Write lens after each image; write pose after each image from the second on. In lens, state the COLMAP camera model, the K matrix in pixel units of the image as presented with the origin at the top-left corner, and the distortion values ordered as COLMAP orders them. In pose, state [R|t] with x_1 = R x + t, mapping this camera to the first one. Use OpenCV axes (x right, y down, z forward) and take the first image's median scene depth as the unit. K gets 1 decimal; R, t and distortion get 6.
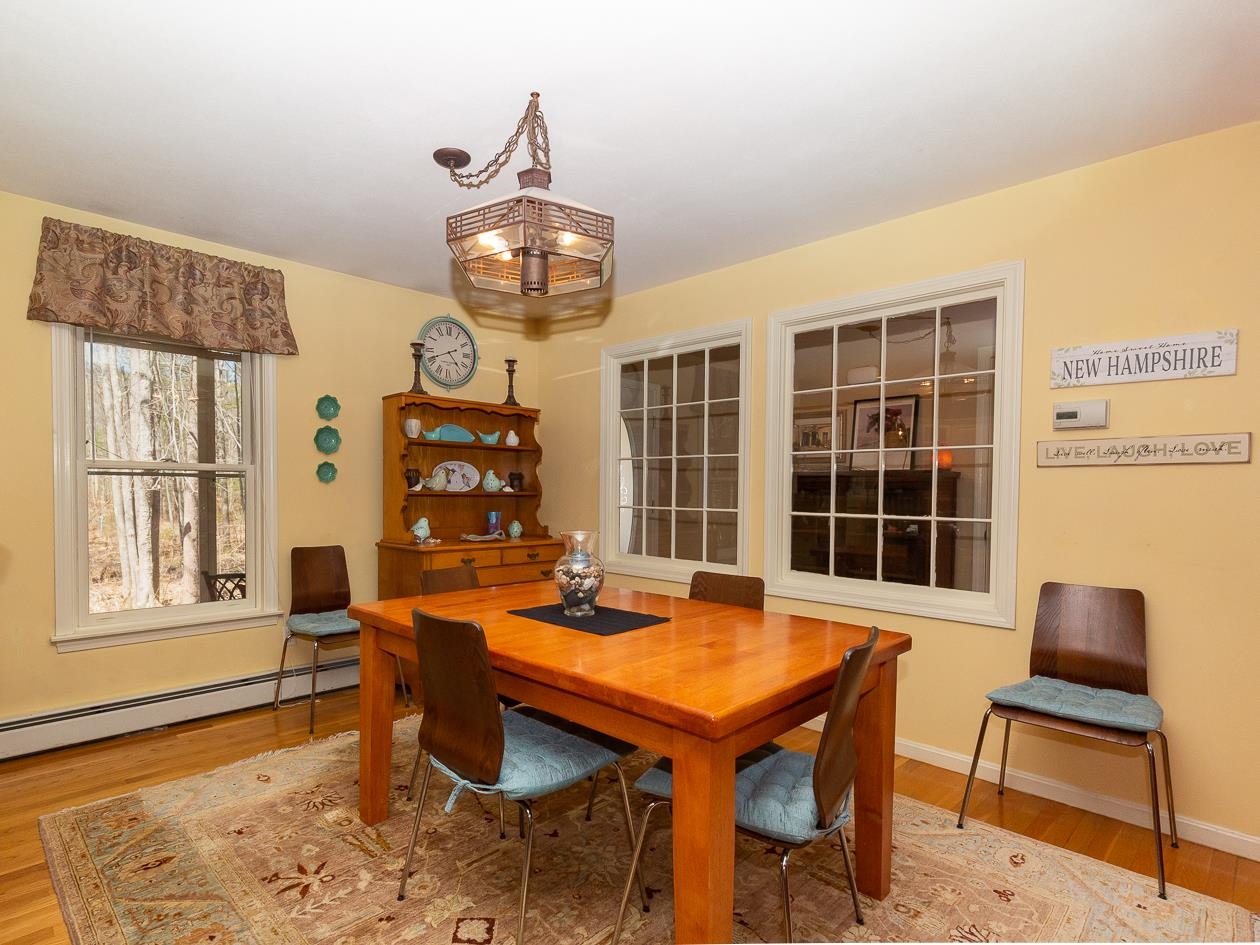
lens RADIAL K [[641.8, 0, 614.4], [0, 641.8, 503.0], [0, 0, 1]] dist [0.004437, -0.001120]
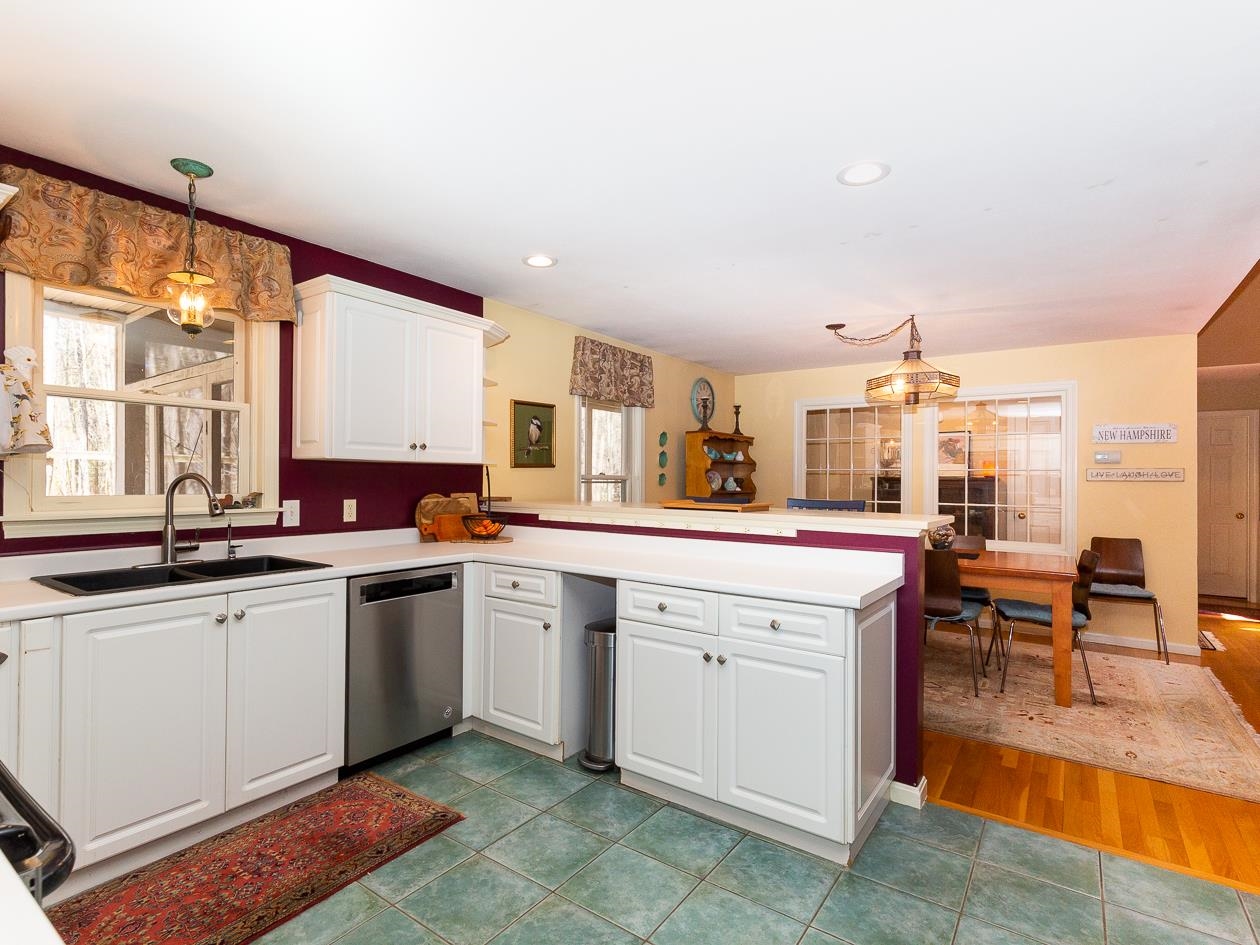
lens RADIAL K [[641.8, 0, 614.8], [0, 641.8, 473.9], [0, 0, 1]] dist [0.004437, -0.001120]
pose [[0.983856, 0.002260, 0.178948, -0.849465], [0.003002, 0.999571, -0.029129, -0.015892], [-0.178937, 0.029196, 0.983427, -0.539007]]
